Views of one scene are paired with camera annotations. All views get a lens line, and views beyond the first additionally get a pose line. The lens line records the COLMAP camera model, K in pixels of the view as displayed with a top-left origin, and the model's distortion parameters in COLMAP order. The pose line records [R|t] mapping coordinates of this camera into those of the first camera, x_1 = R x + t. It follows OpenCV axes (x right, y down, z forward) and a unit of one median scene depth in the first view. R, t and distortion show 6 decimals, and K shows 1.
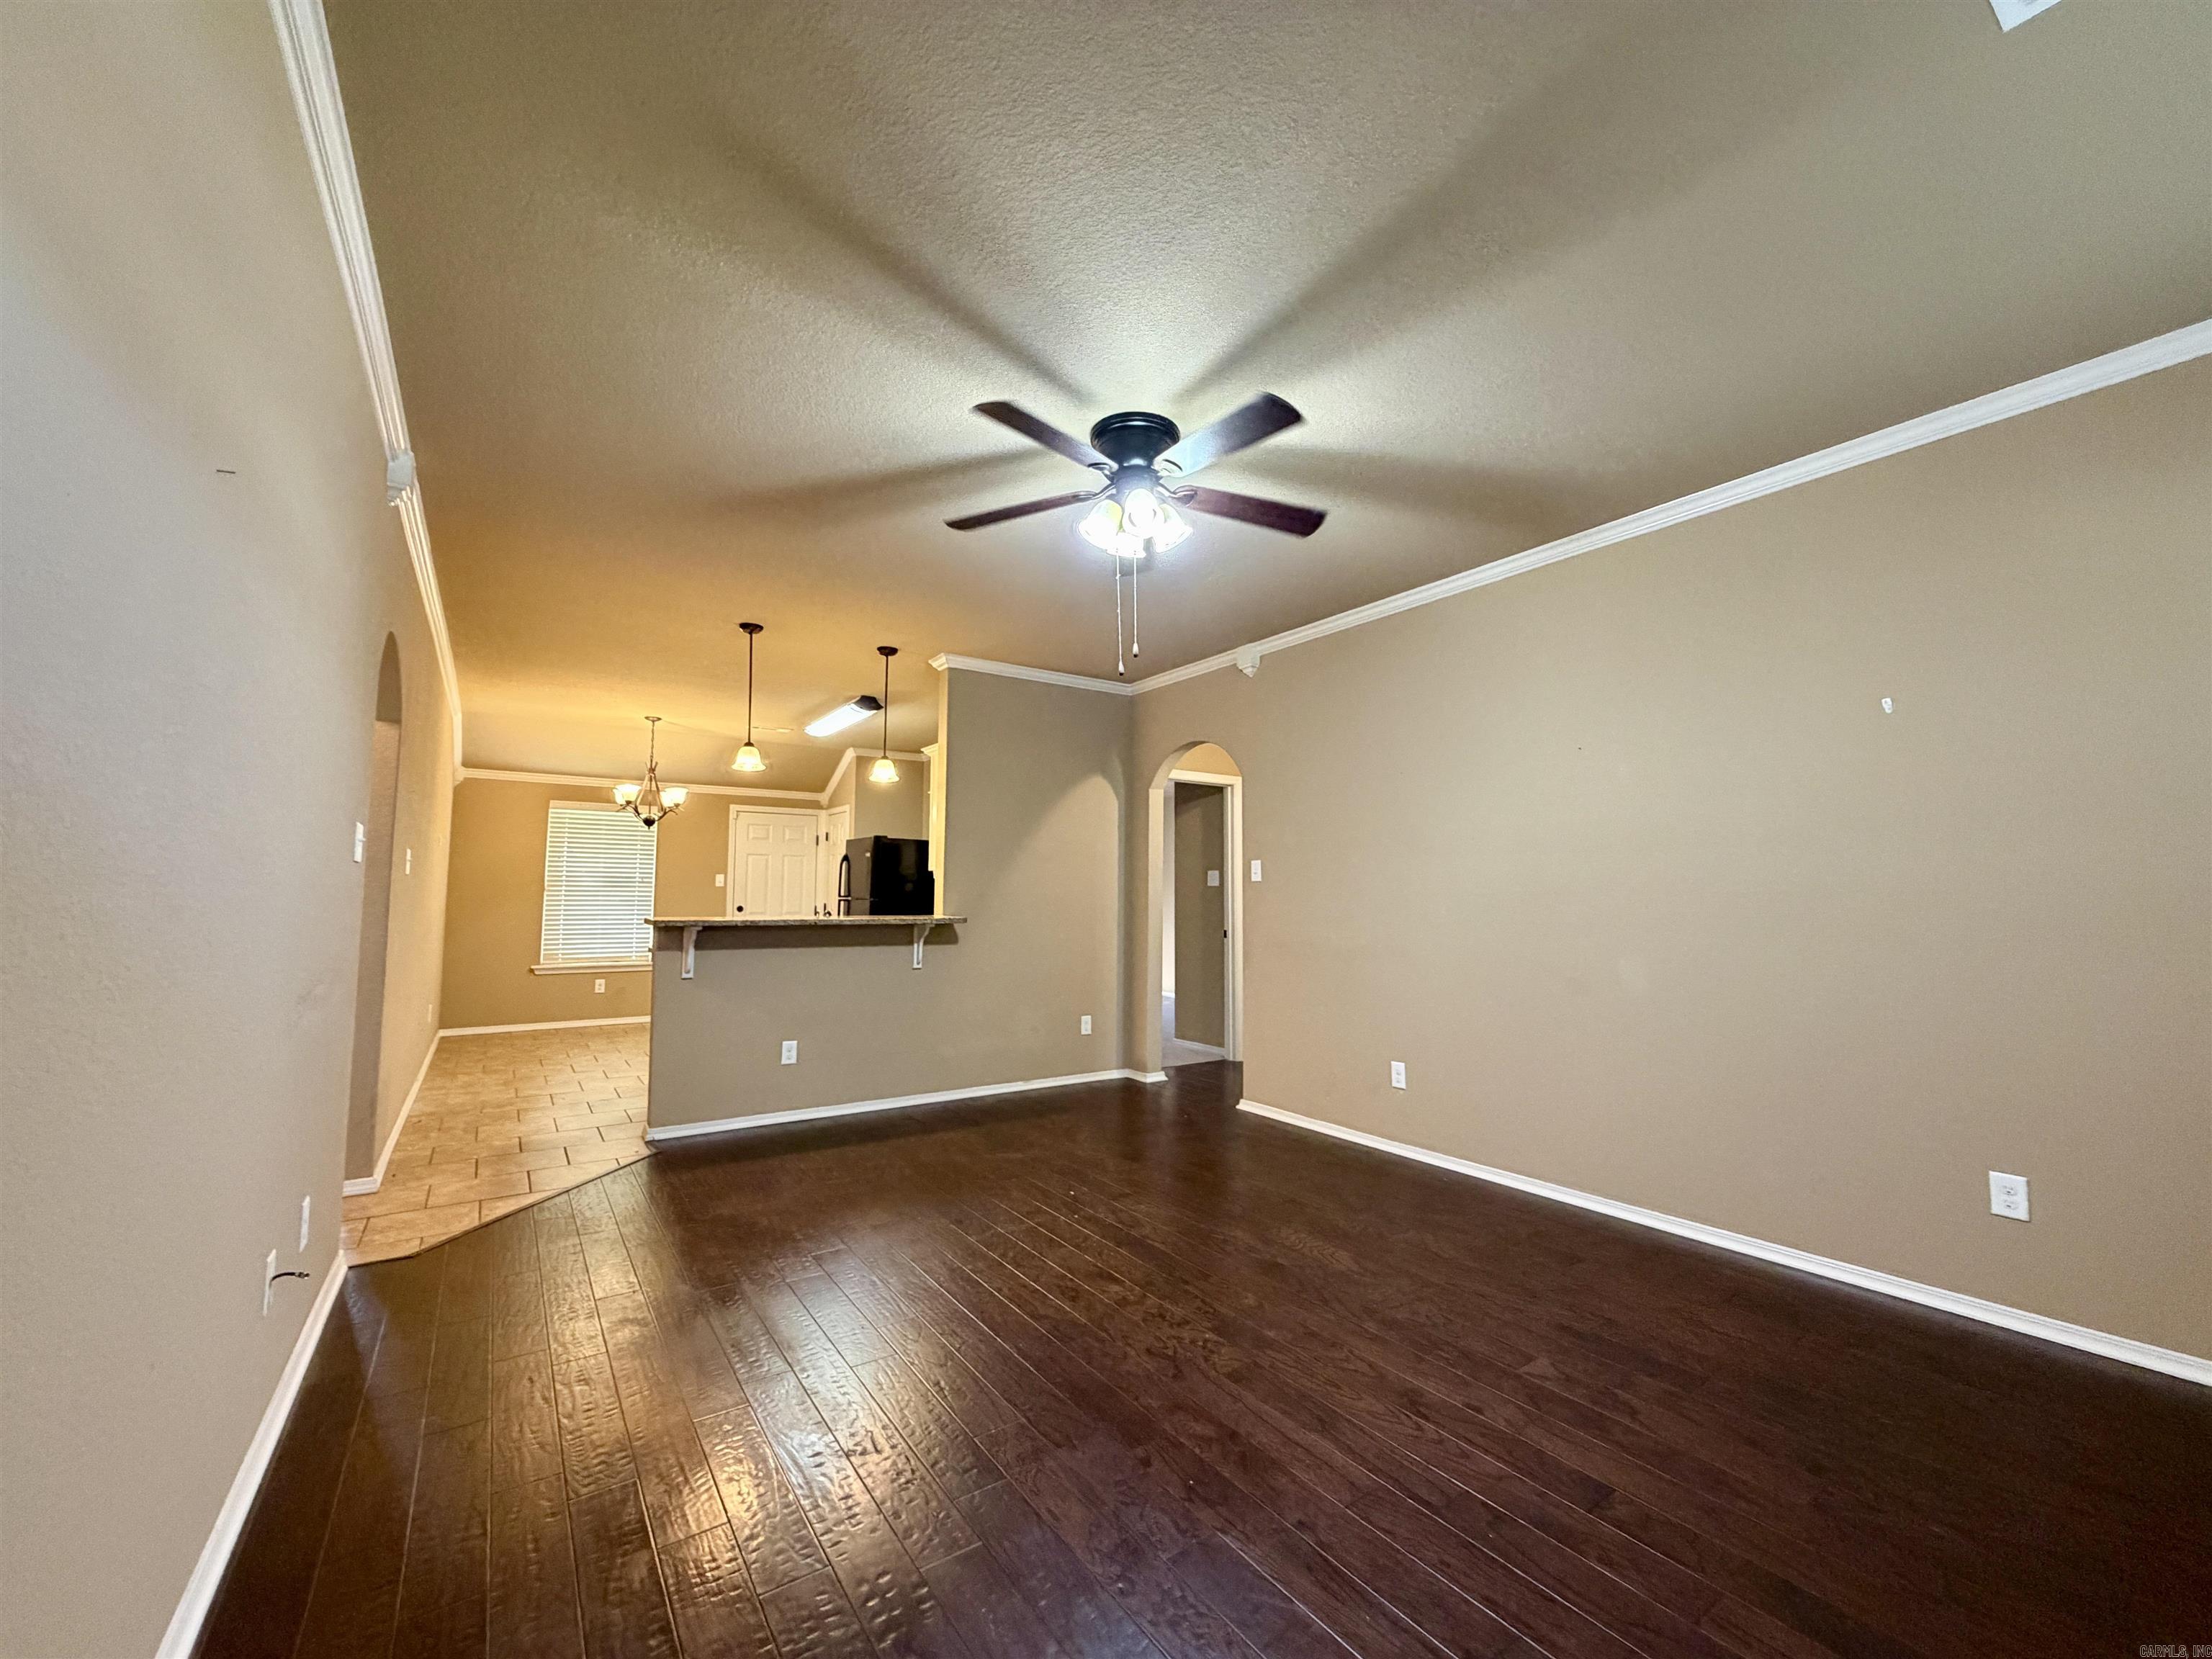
lens RADIAL K [[882.8, 0, 1100.0], [0, 882.8, 827.6], [0, 0, 1]] dist [0.000342, 0.000143]
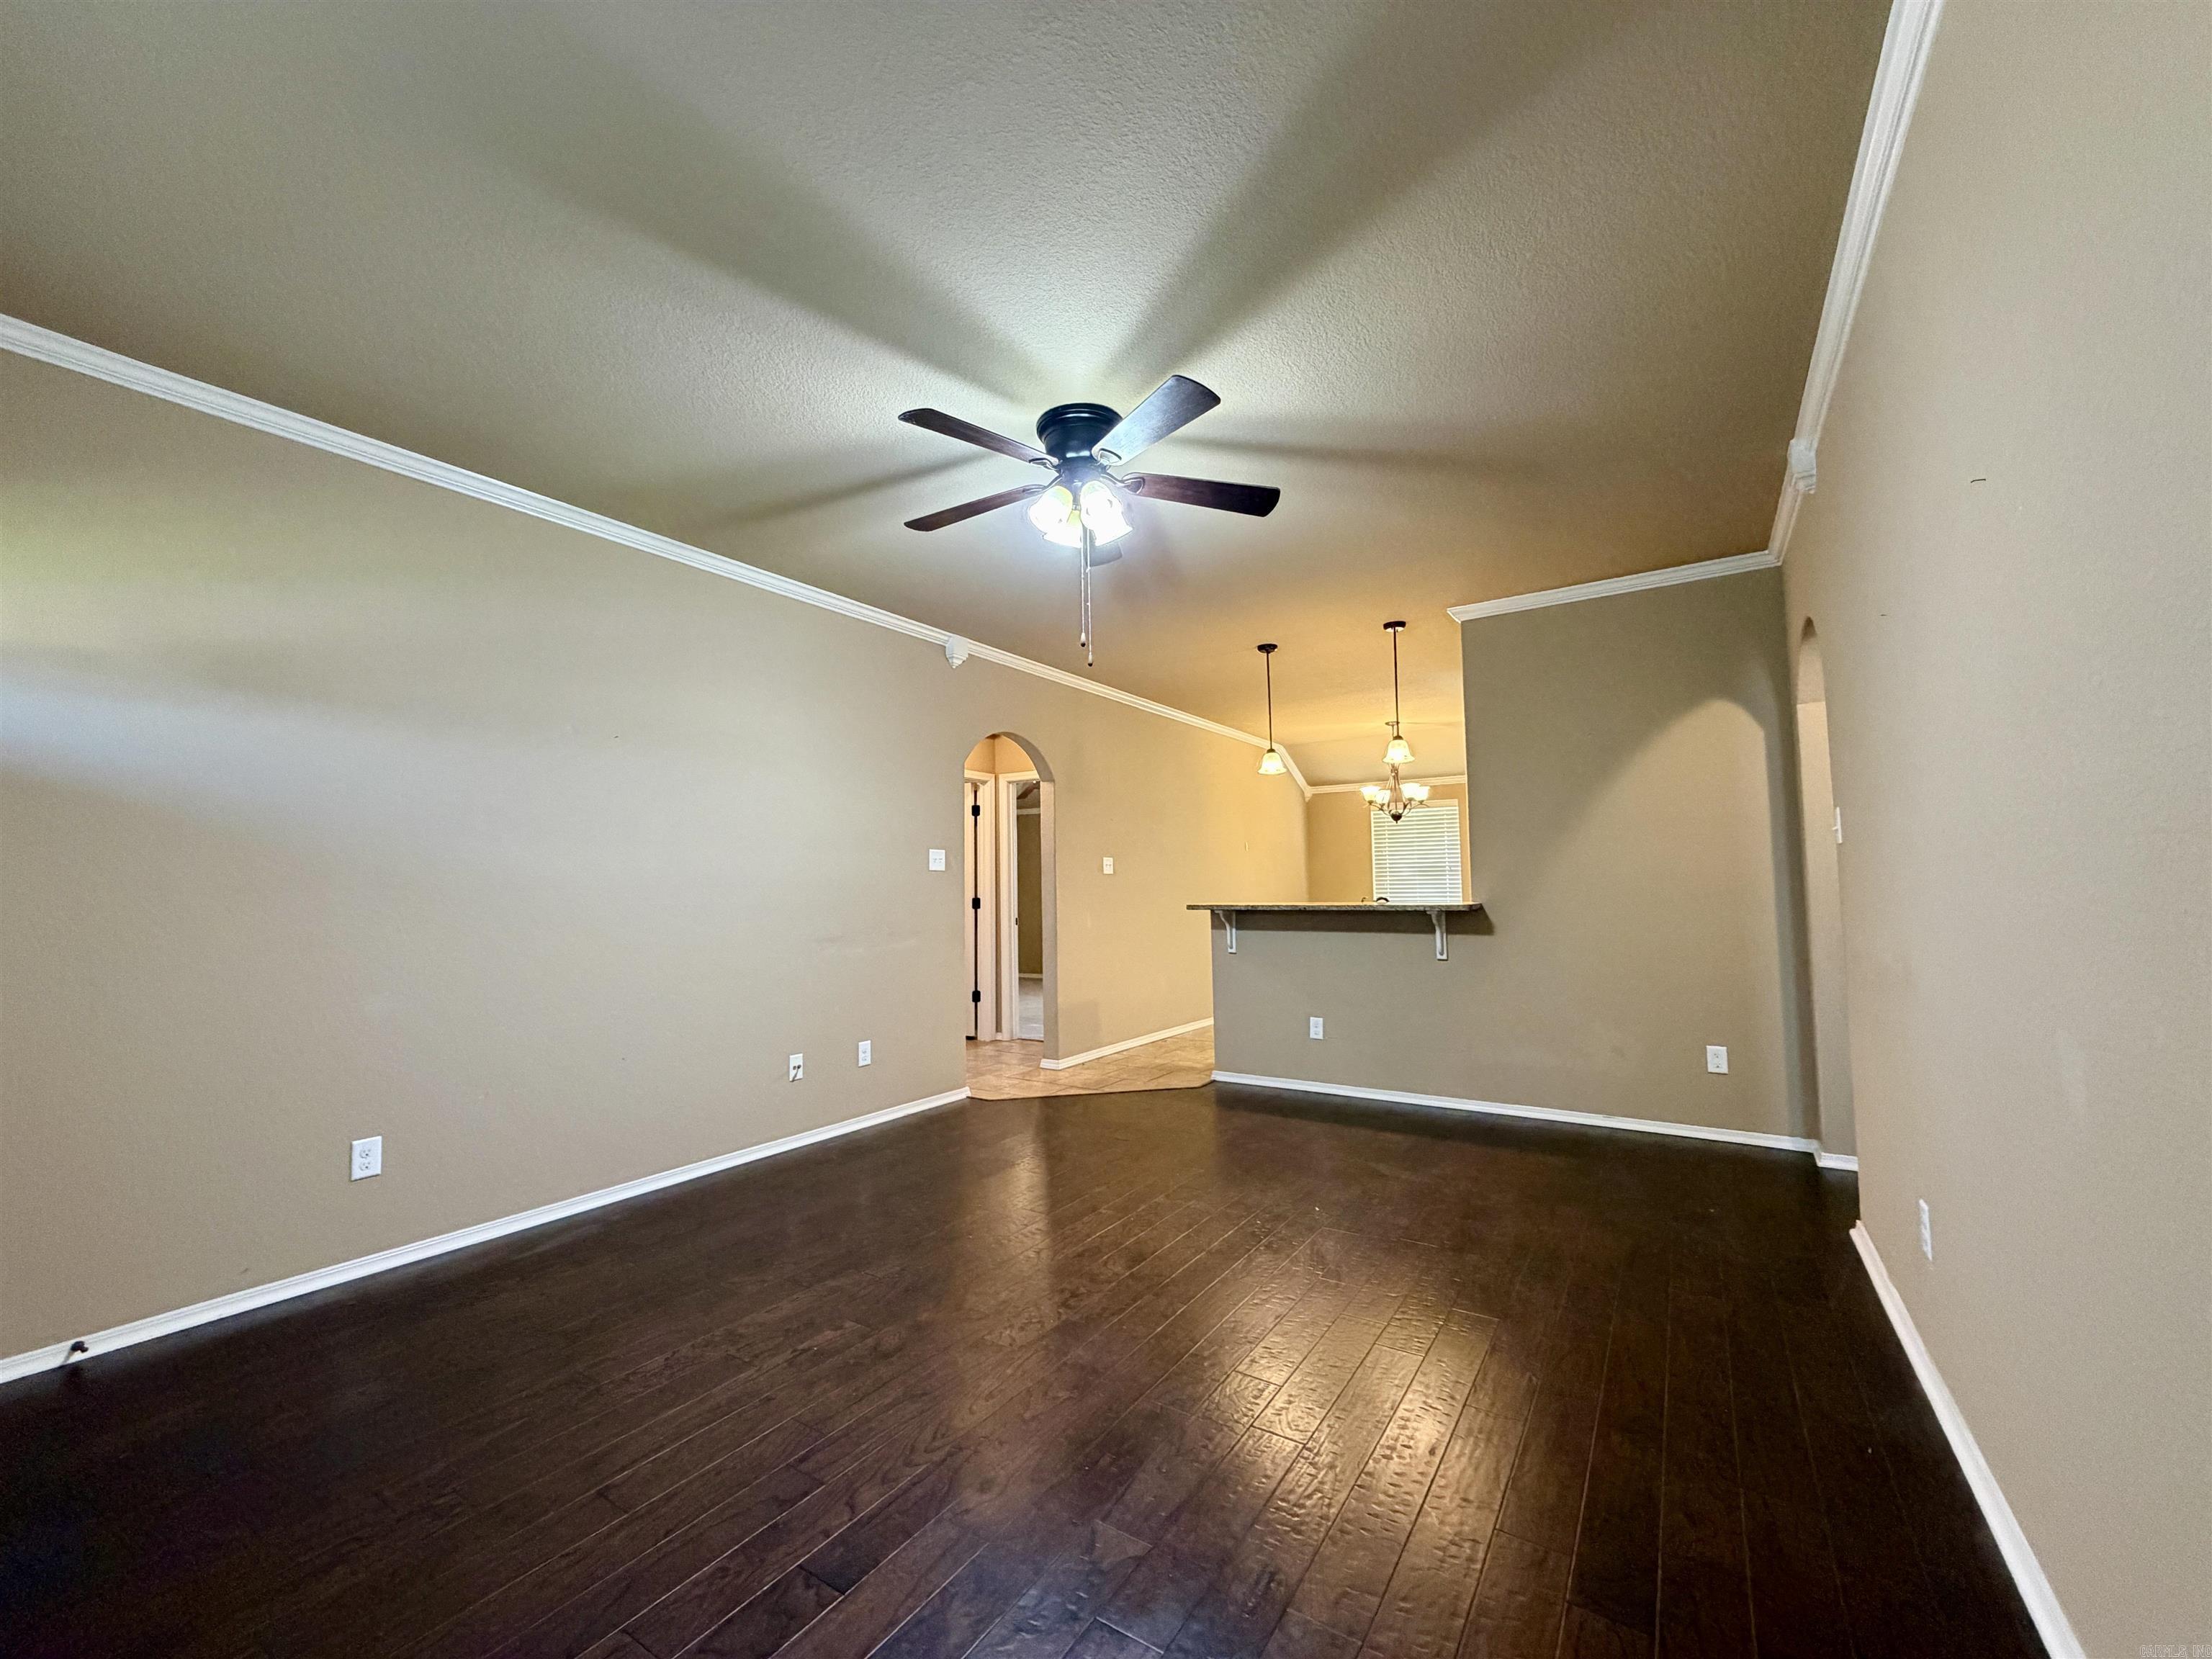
lens RADIAL K [[882.8, 0, 1100.0], [0, 882.8, 827.6], [0, 0, 1]] dist [0.000342, 0.000143]
pose [[0.375675, -0.074579, -0.923746, 0.567046], [0.087459, 0.995161, -0.044776, 0.036068], [0.922616, -0.063968, 0.380380, 0.362898]]
